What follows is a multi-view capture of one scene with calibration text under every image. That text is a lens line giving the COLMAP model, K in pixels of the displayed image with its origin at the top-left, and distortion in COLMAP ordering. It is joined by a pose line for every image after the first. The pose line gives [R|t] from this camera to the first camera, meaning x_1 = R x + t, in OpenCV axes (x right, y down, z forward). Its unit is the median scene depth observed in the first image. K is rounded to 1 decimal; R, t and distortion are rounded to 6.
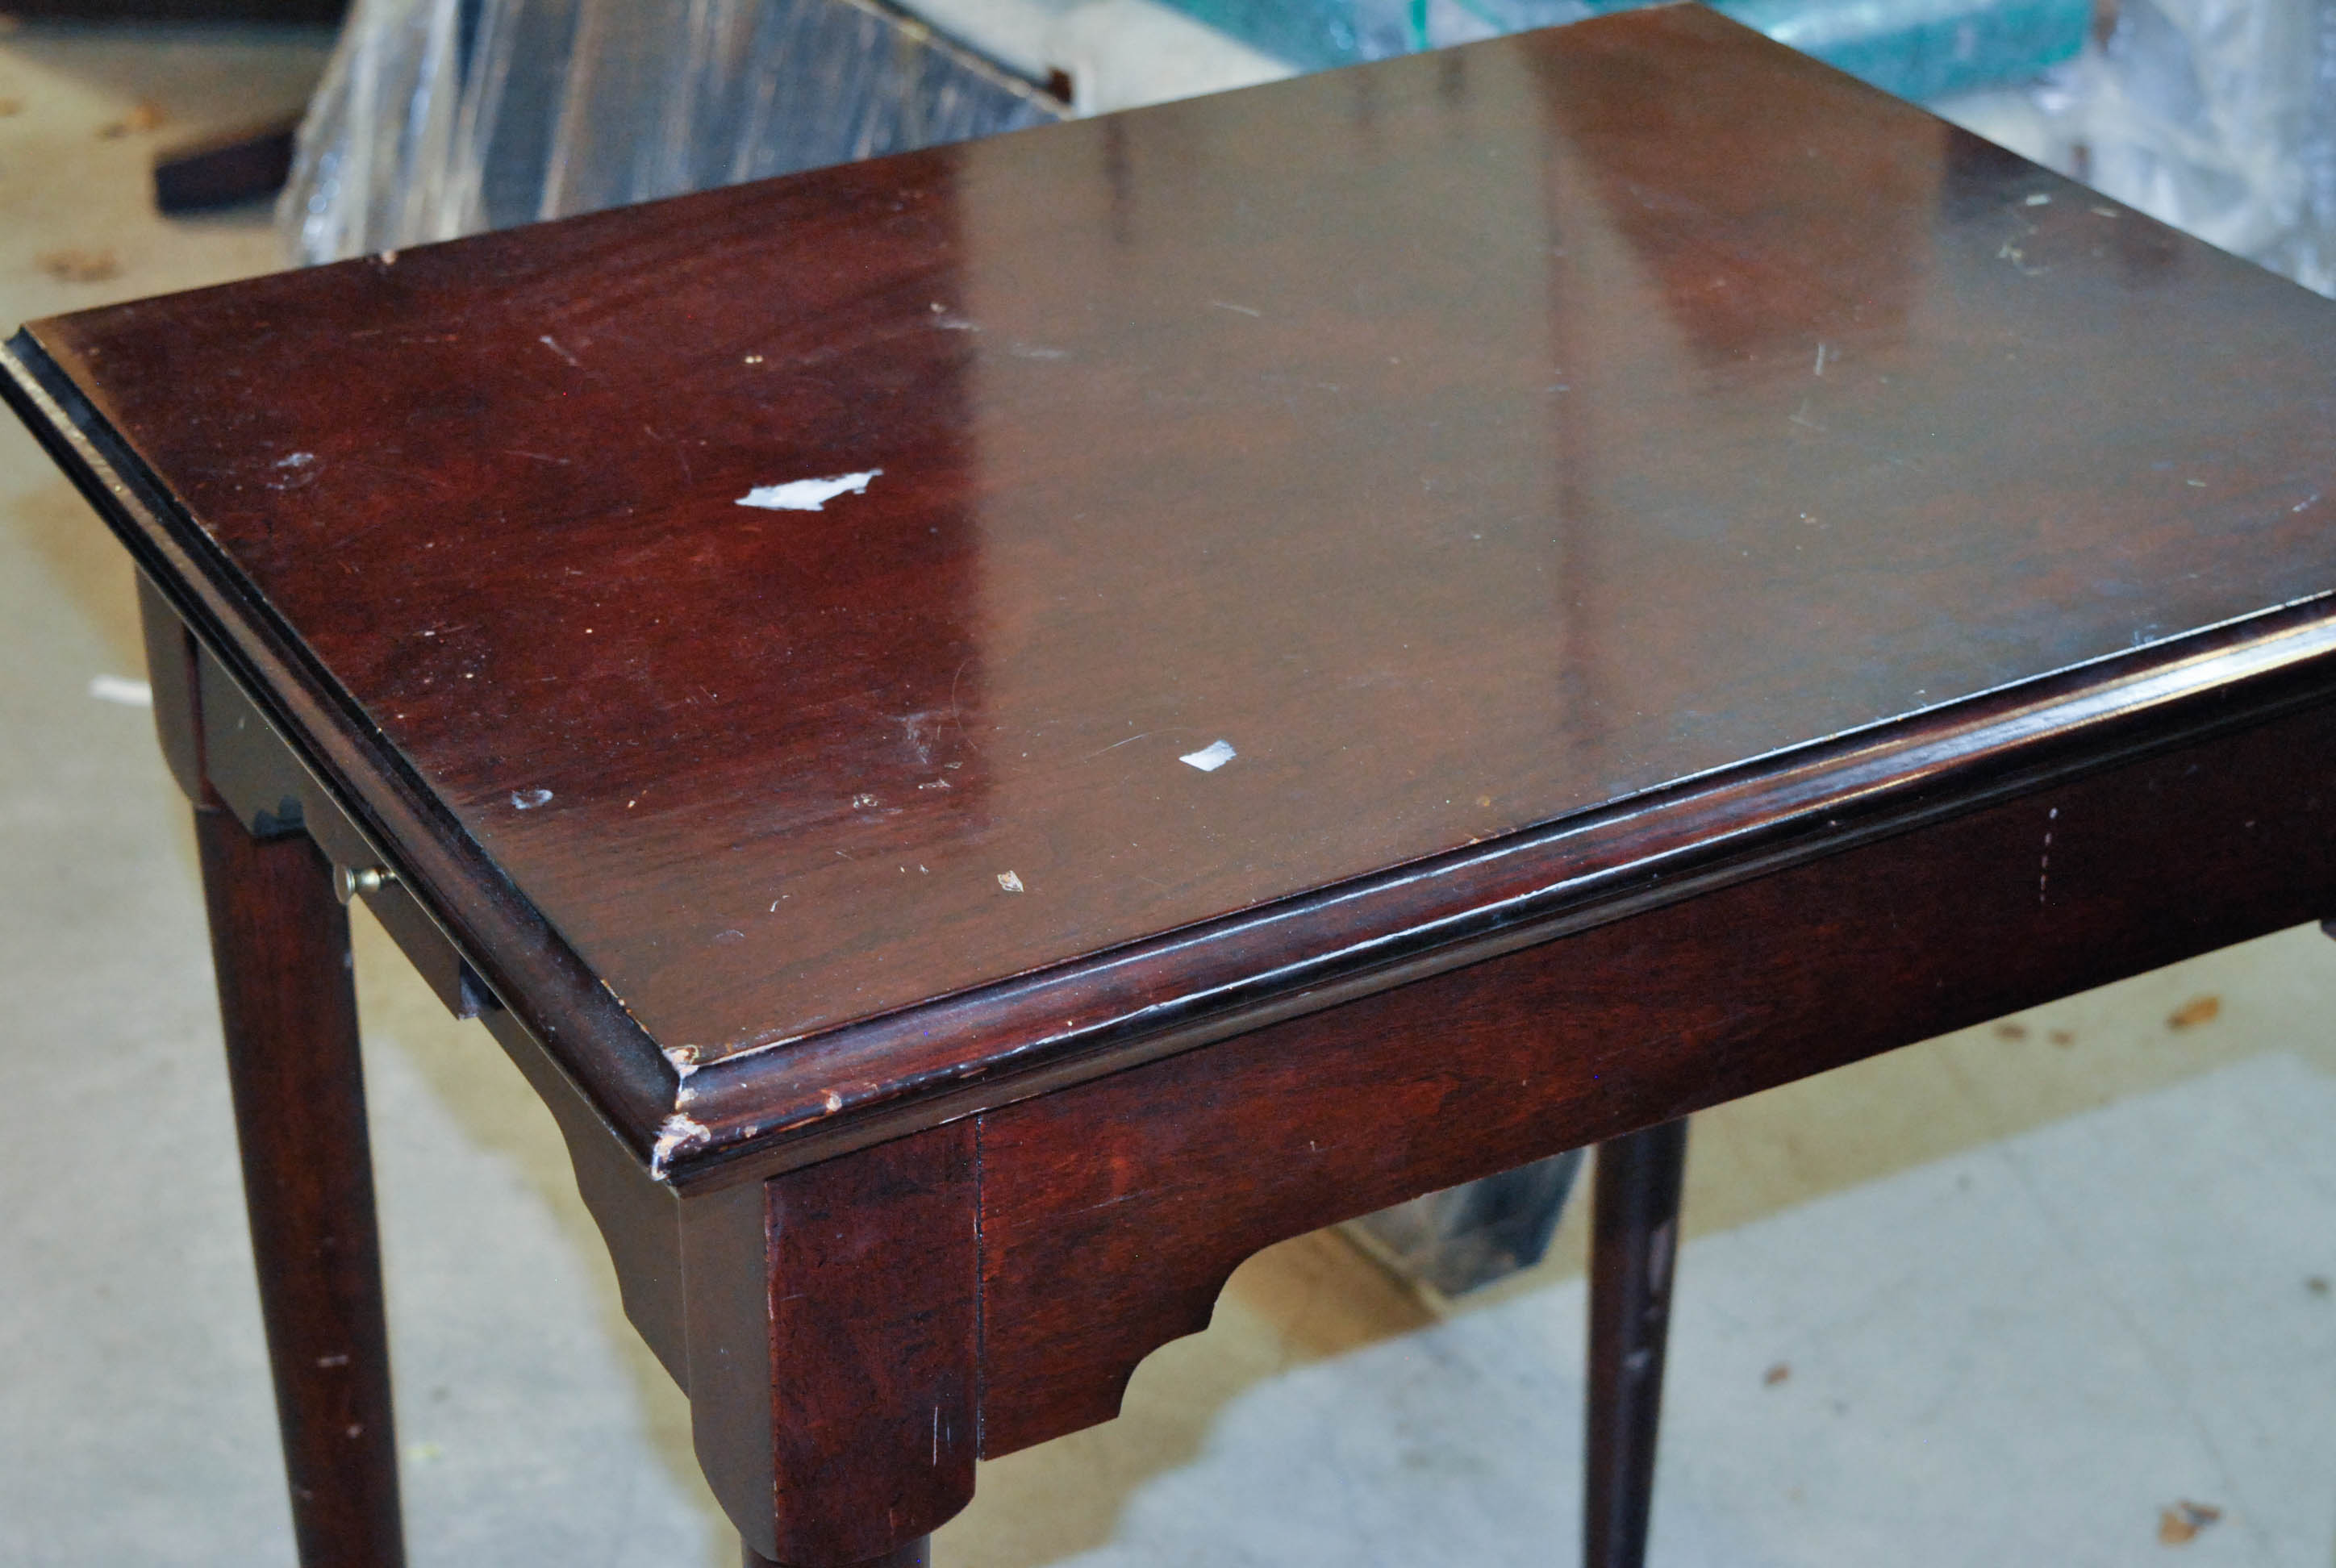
lens RADIAL K [[4360.8, 0, 1168.0], [0, 4360.8, 784.0], [0, 0, 1]] dist [0.021253, 0.101924]
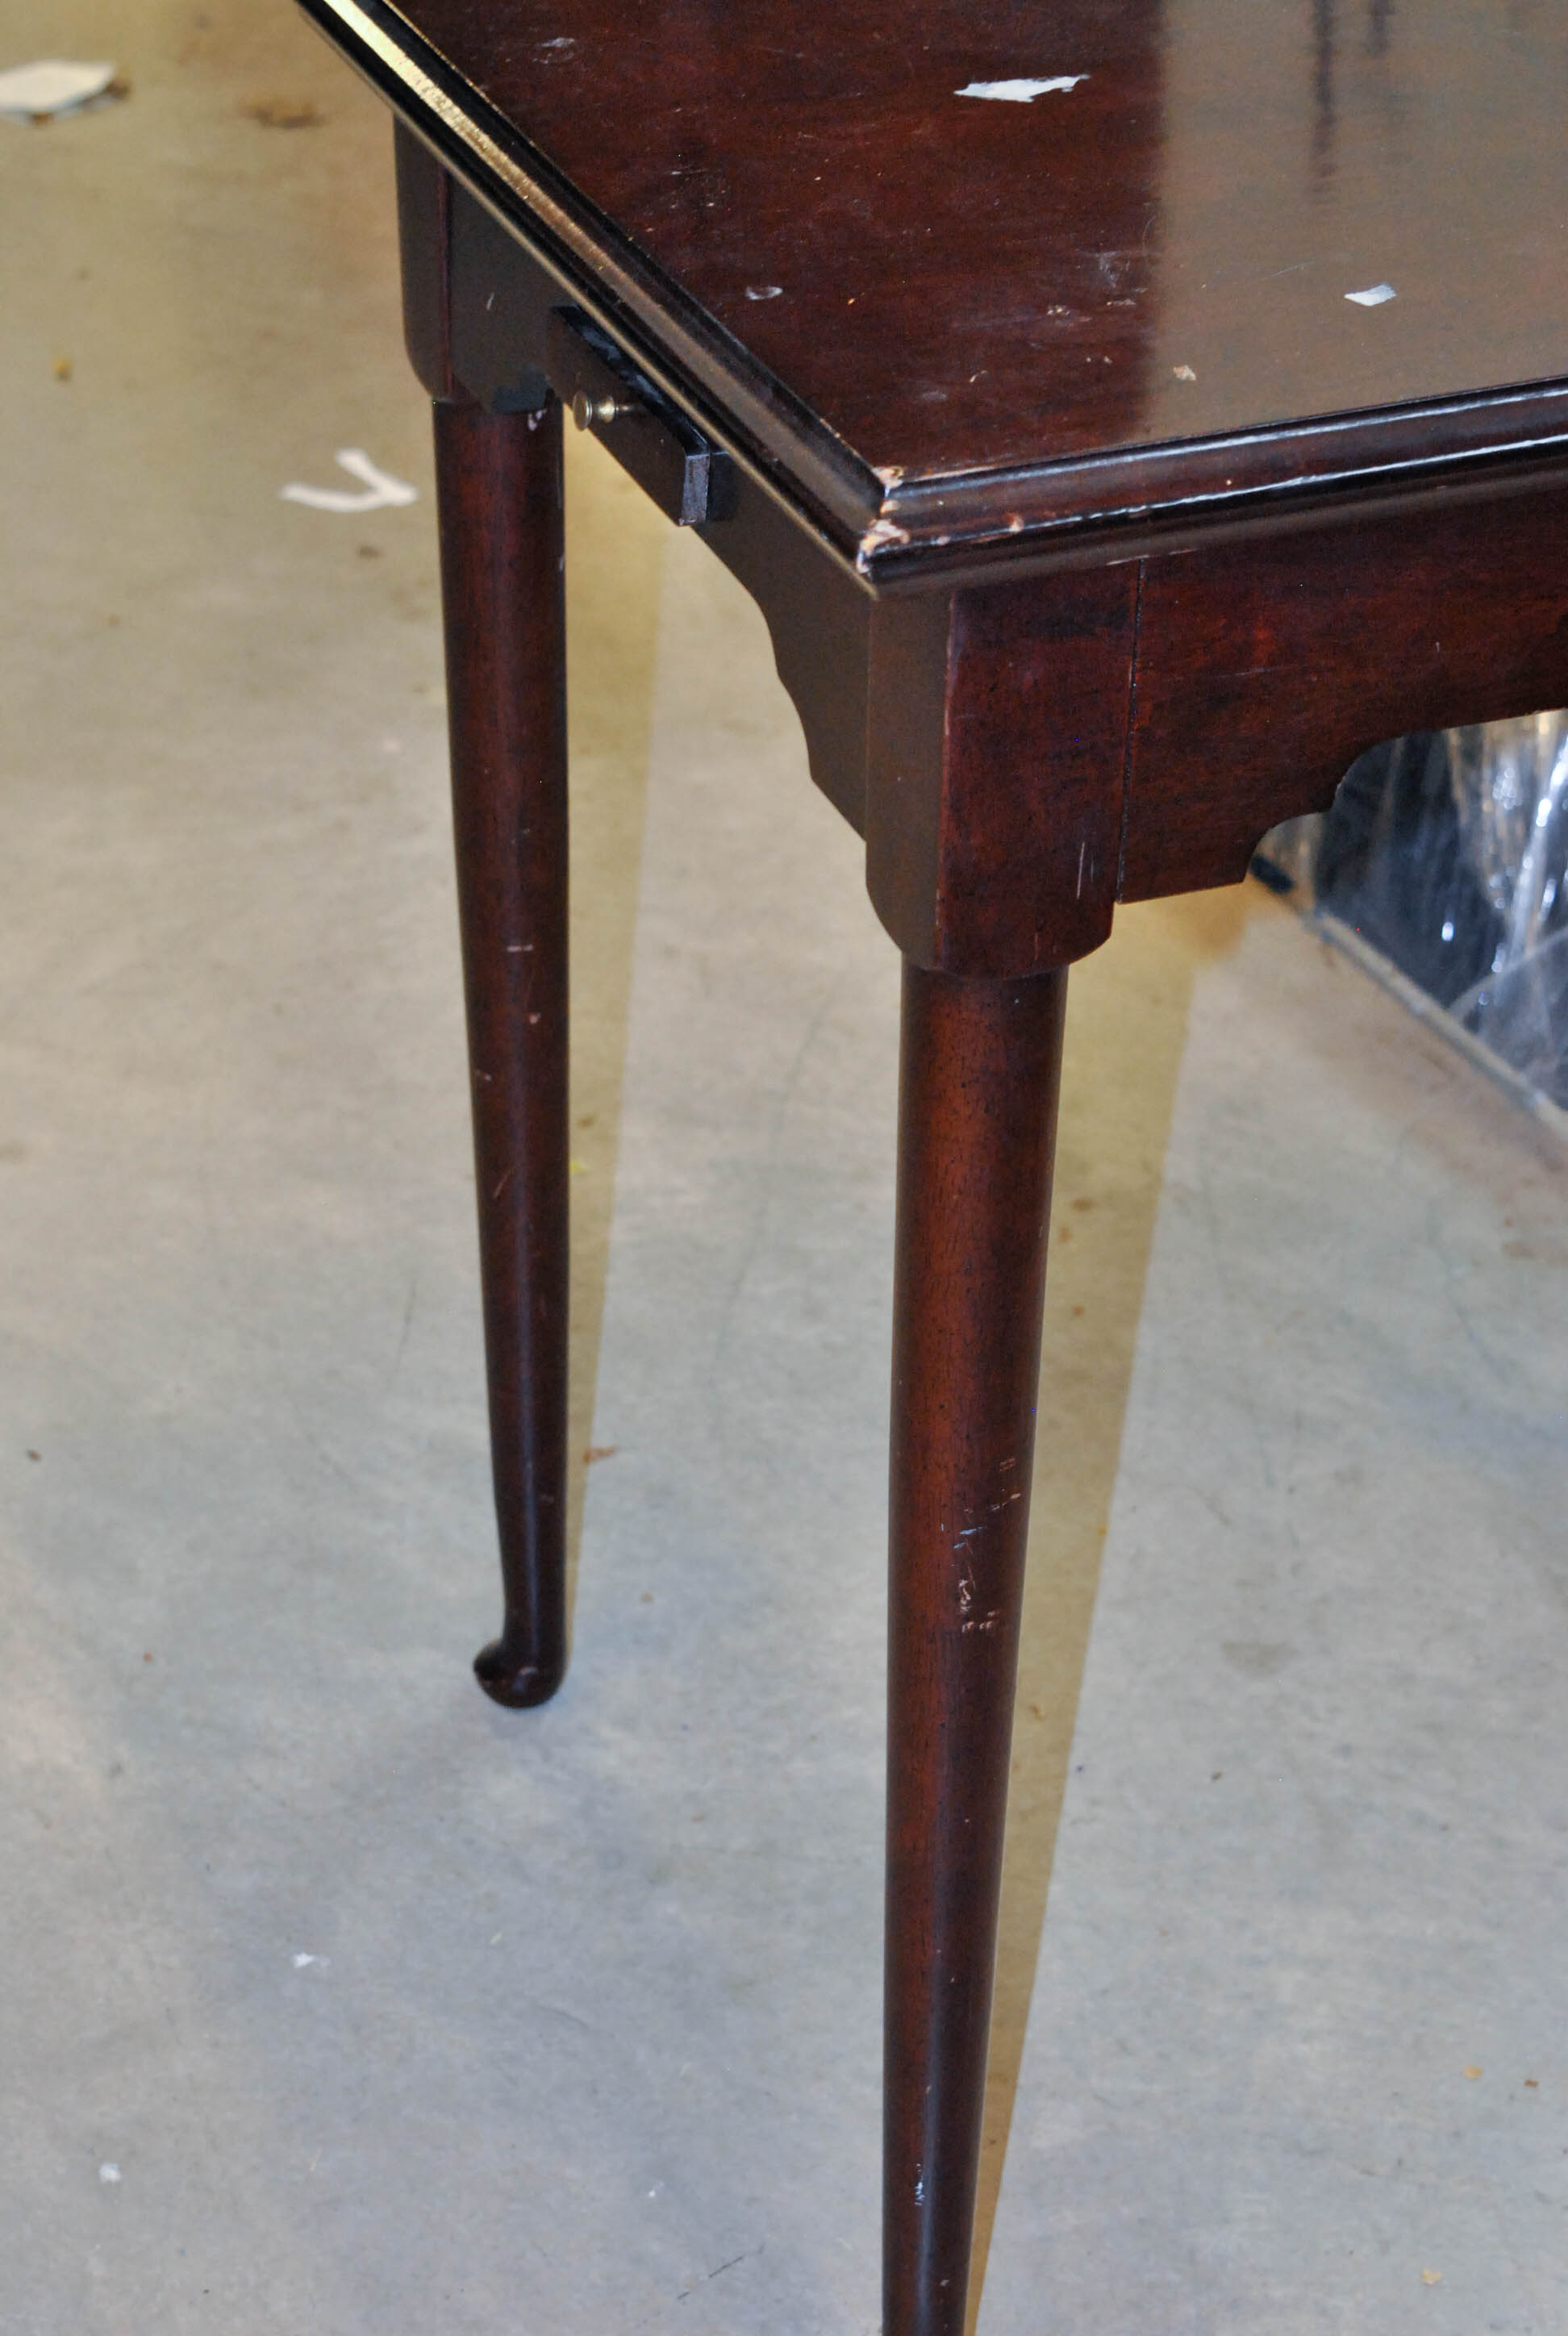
lens RADIAL K [[4619.7, 0, 784.0], [0, 4619.7, 1168.0], [0, 0, 1]] dist [0.052469, -0.174997]
pose [[0.990928, 0.075538, -0.111158, 0.009018], [-0.068691, 0.995570, 0.064200, 0.147484], [0.115515, -0.055982, 0.991727, -0.191948]]
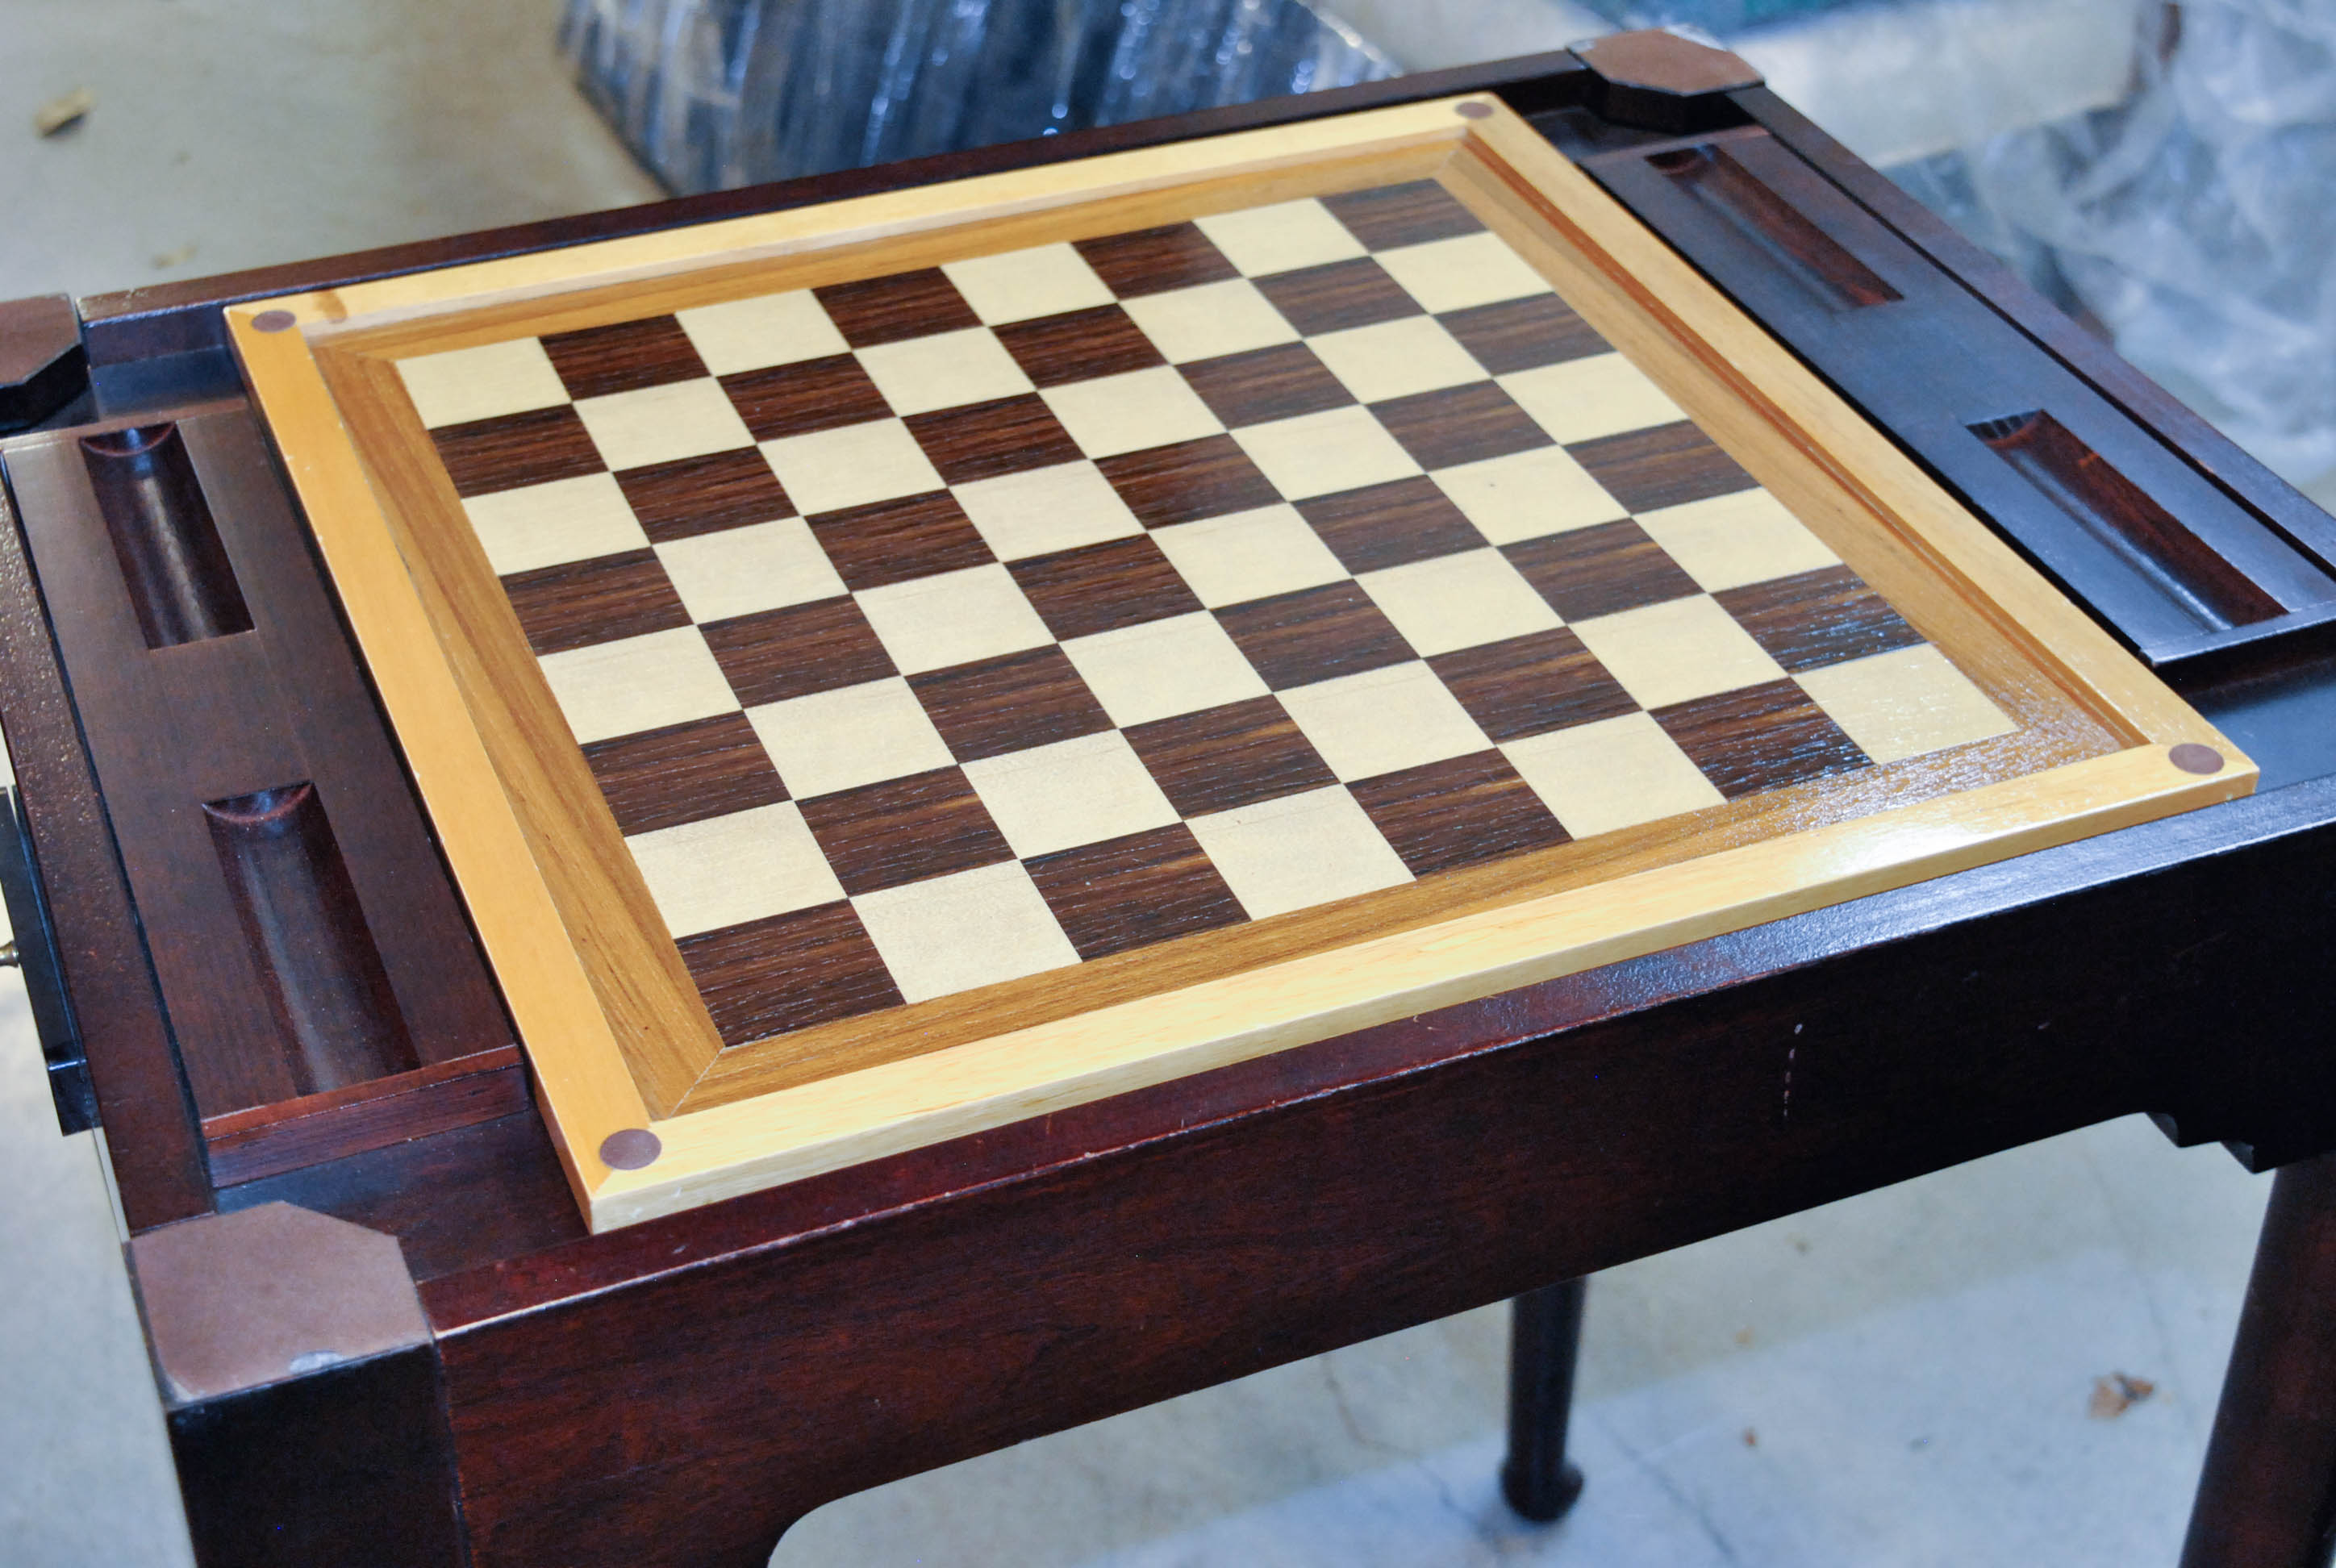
lens RADIAL K [[3567.6, 0, 1168.0], [0, 3567.6, 784.0], [0, 0, 1]] dist [-0.000194, -0.011225]
pose [[0.993229, 0.065228, -0.096134, 0.150485], [-0.052365, 0.990034, 0.130734, -0.137722], [0.103703, -0.124815, 0.986746, 0.296107]]
